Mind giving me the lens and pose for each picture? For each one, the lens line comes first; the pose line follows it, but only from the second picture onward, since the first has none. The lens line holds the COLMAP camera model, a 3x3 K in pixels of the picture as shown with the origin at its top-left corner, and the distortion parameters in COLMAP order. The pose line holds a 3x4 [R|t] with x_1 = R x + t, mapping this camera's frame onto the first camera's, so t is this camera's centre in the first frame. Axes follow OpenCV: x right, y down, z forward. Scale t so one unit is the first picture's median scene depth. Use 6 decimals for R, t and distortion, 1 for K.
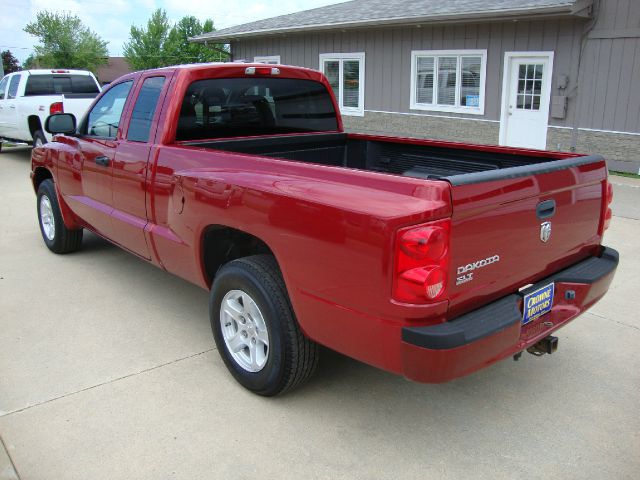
lens RADIAL K [[568.6, 0, 320.0], [0, 568.6, 240.0], [0, 0, 1]] dist [-0.202327, 0.195904]
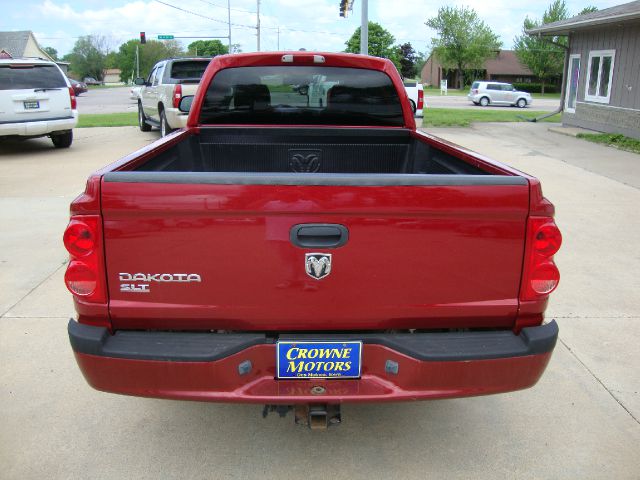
lens RADIAL K [[568.6, 0, 320.0], [0, 568.6, 240.0], [0, 0, 1]] dist [-0.202327, 0.195904]
pose [[0.776168, 0.180920, -0.604012, 0.126030], [-0.174471, 0.982172, 0.069992, -0.014855], [0.605906, 0.051057, 0.793896, 0.059704]]
